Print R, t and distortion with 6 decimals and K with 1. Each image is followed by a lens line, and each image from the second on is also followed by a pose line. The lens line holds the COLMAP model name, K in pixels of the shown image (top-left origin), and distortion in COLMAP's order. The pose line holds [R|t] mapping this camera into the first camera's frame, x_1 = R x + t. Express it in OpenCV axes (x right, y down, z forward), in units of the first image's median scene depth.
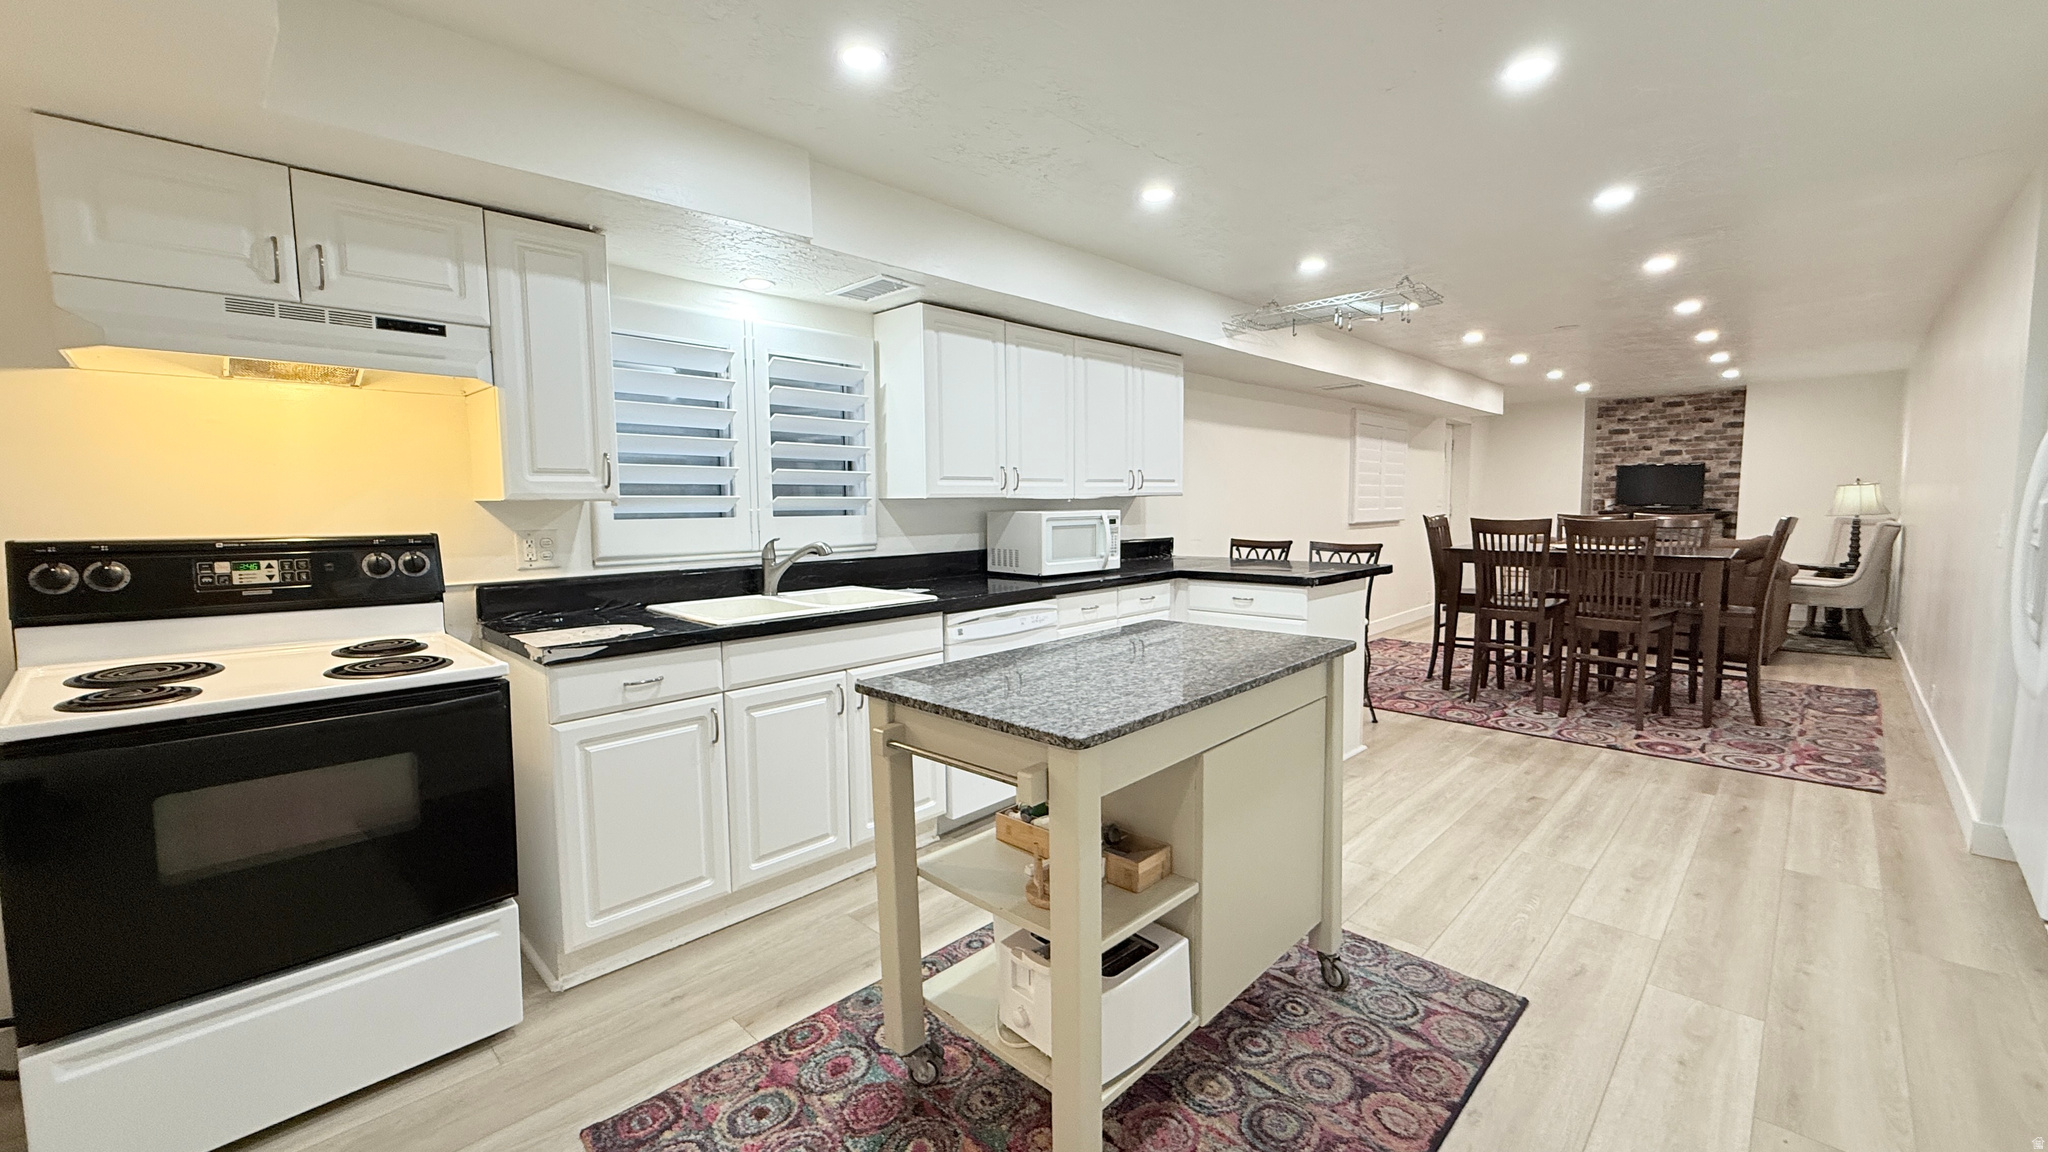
lens RADIAL K [[817.4, 0, 1021.2], [0, 817.4, 574.5], [0, 0, 1]] dist [0.001194, 0.000150]
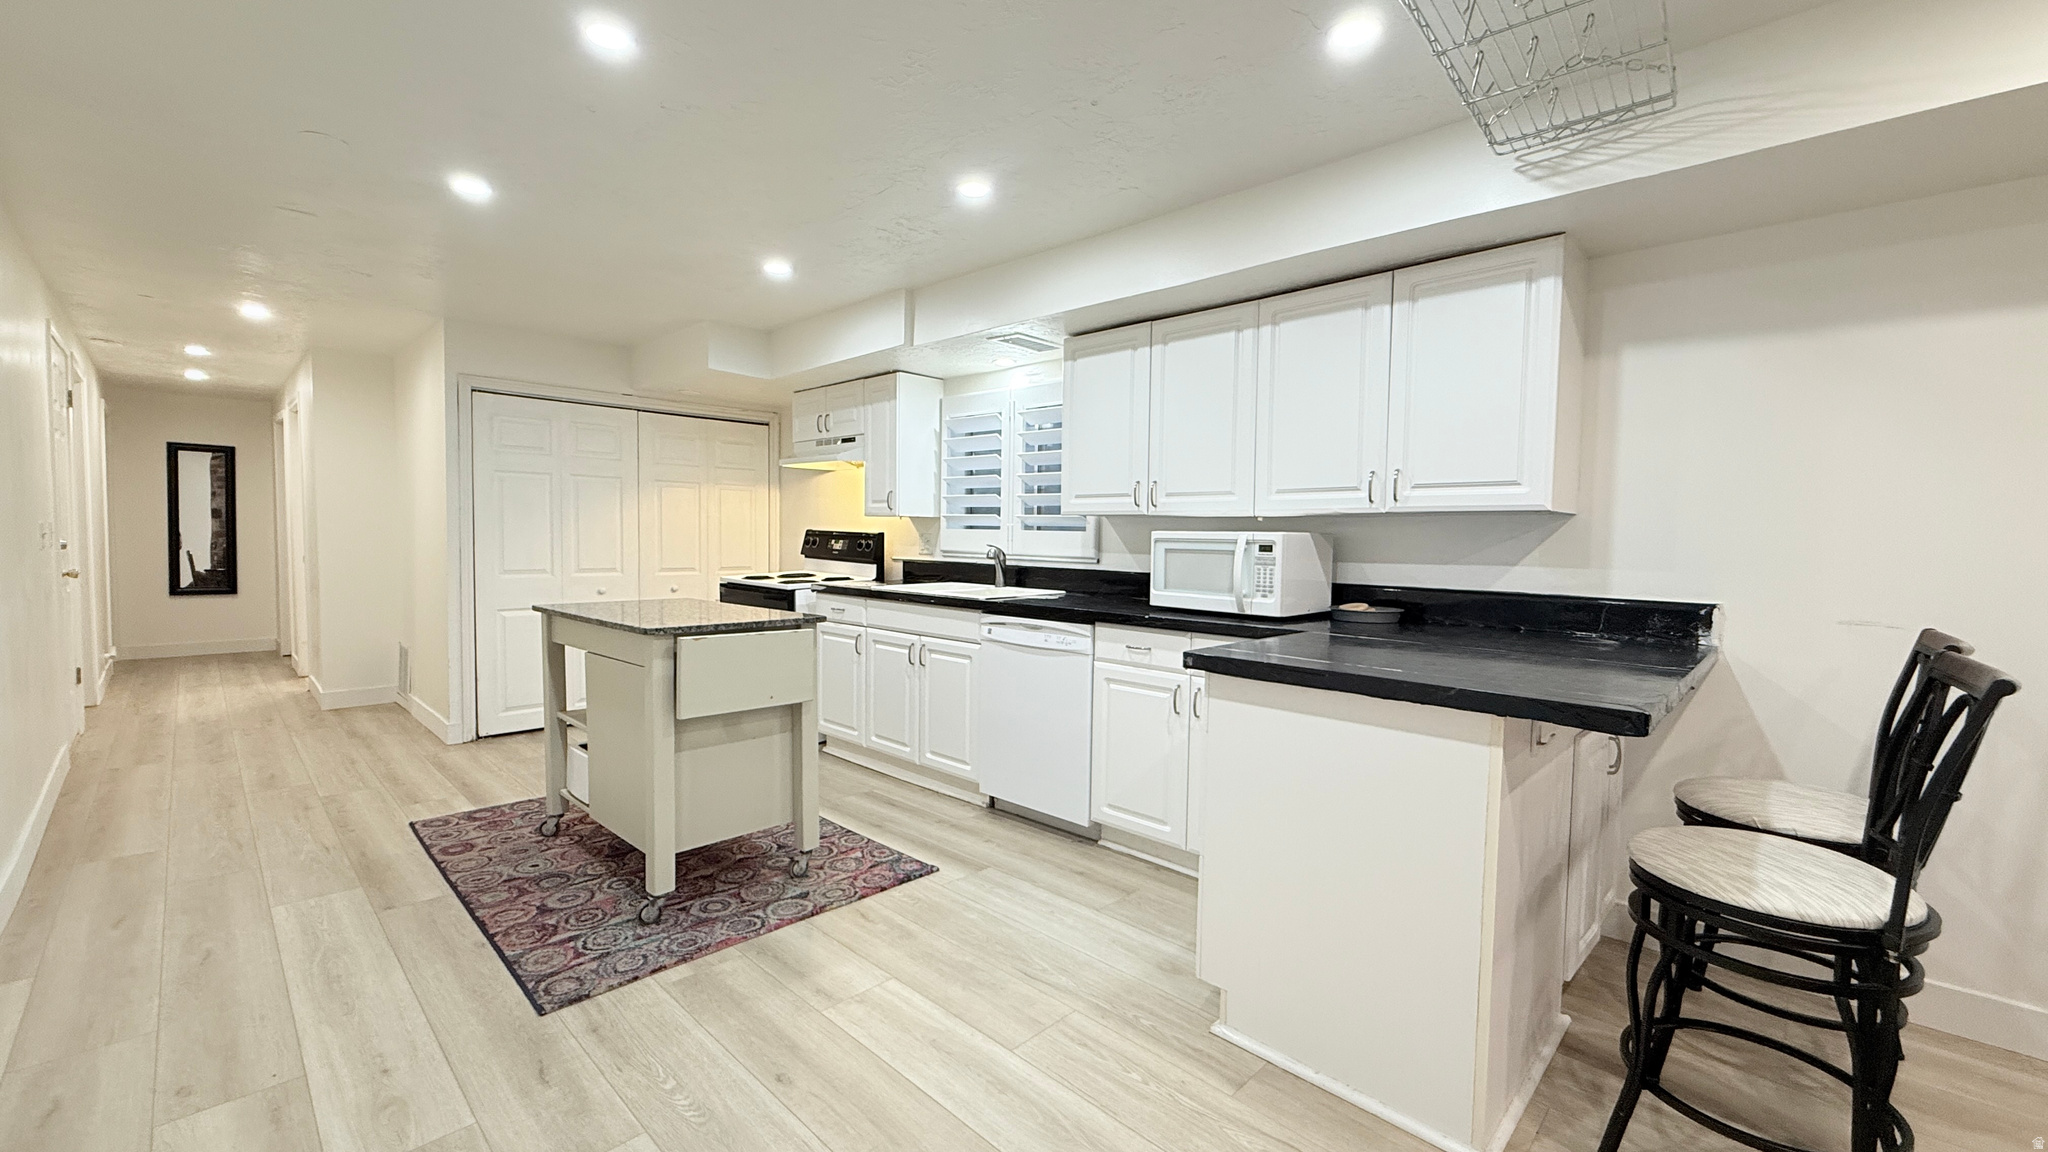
lens RADIAL K [[817.4, 0, 1015.6], [0, 817.4, 575.5], [0, 0, 1]] dist [0.001194, 0.000150]
pose [[-0.001304, 0.063496, -0.997981, 1.260620], [-0.105038, 0.992453, 0.063282, -0.098778], [0.994467, 0.104909, 0.005375, 1.213432]]
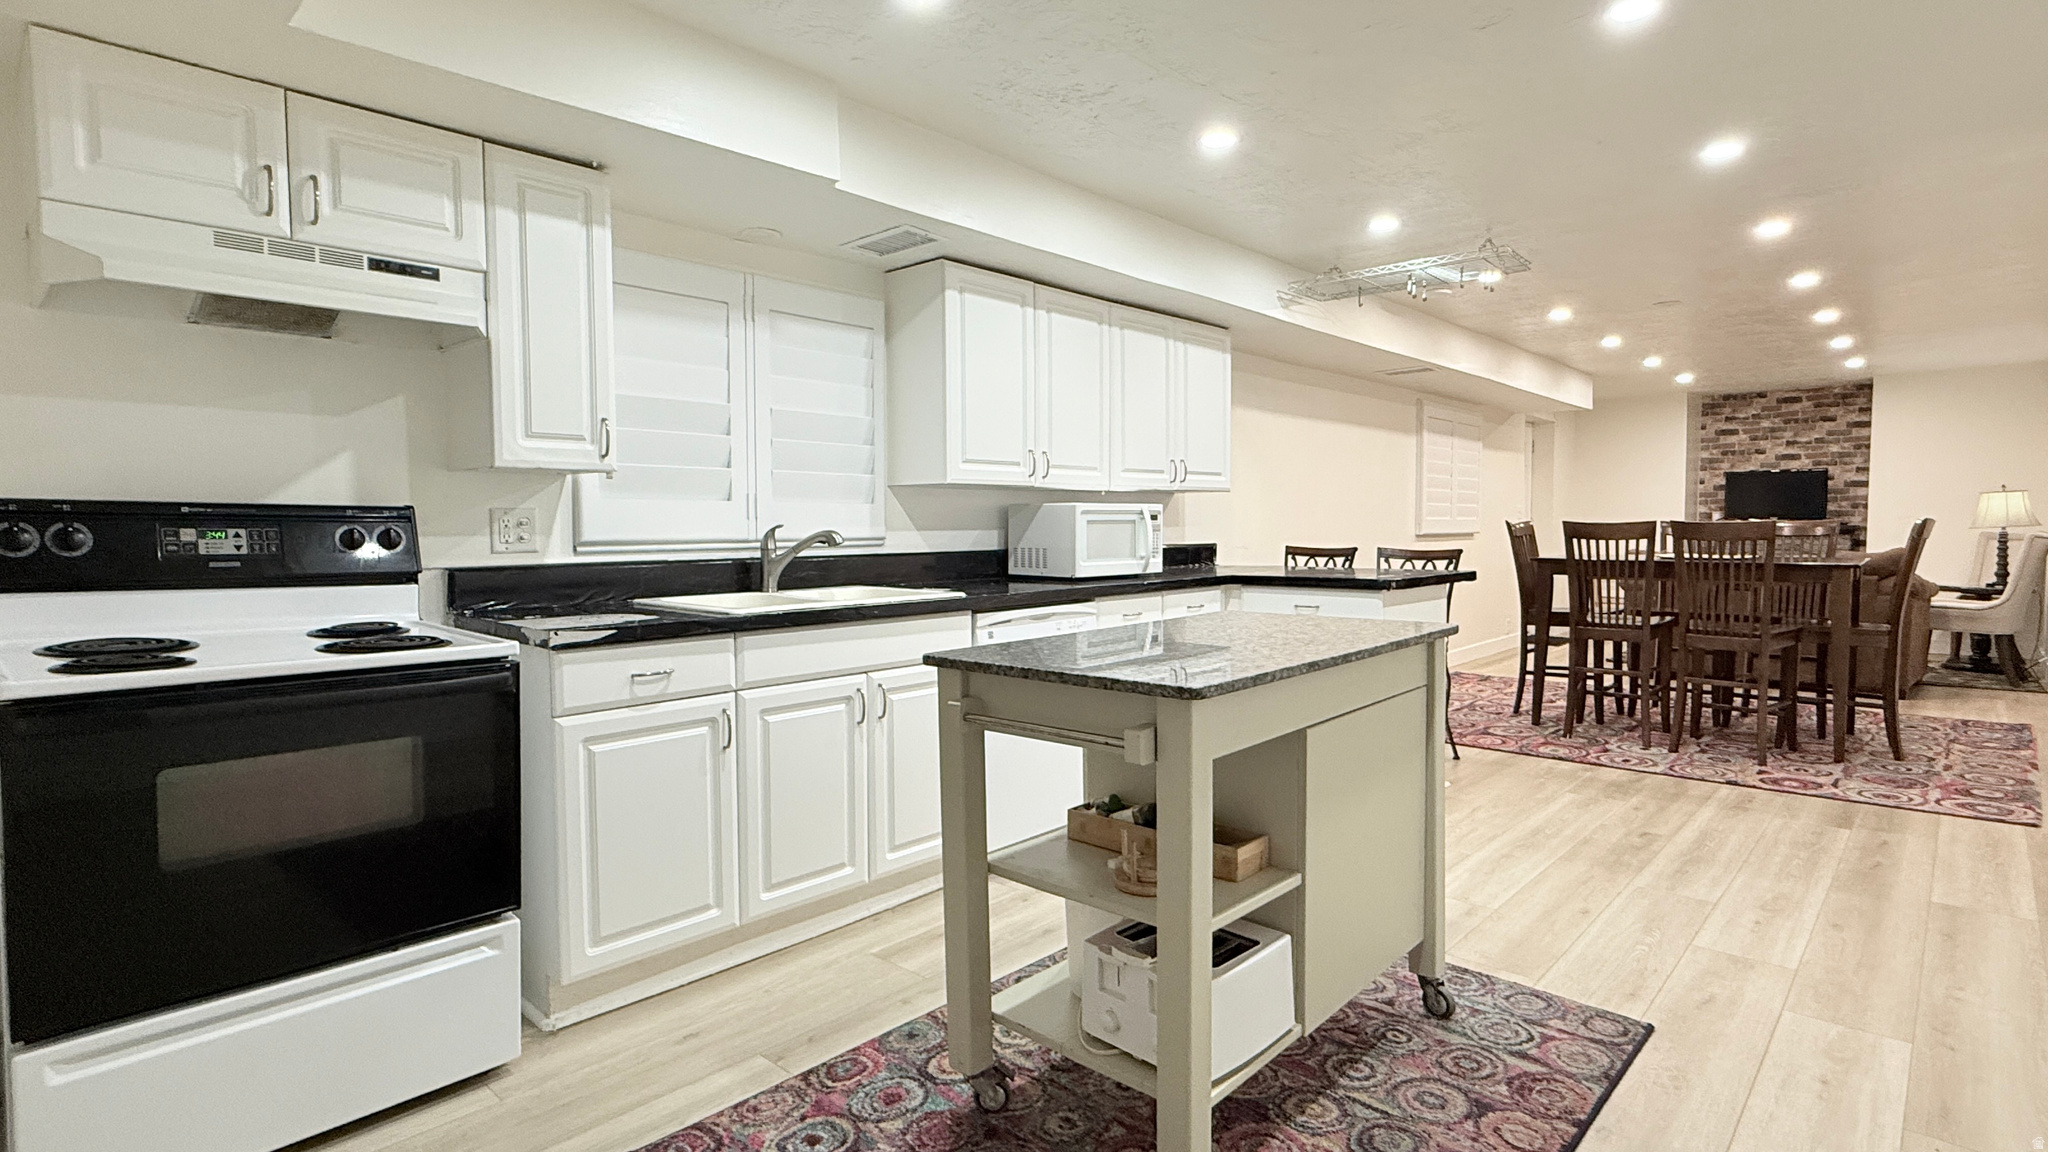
lens RADIAL K [[1015.7, 0, 1024.5], [0, 1015.7, 577.1], [0, 0, 1]] dist [0.001250, 0.000461]
pose [[0.999648, 0.003336, 0.026322, -0.080218], [-0.002349, 0.999296, -0.037455, 0.058513], [-0.026429, 0.037380, 0.998952, -0.089632]]
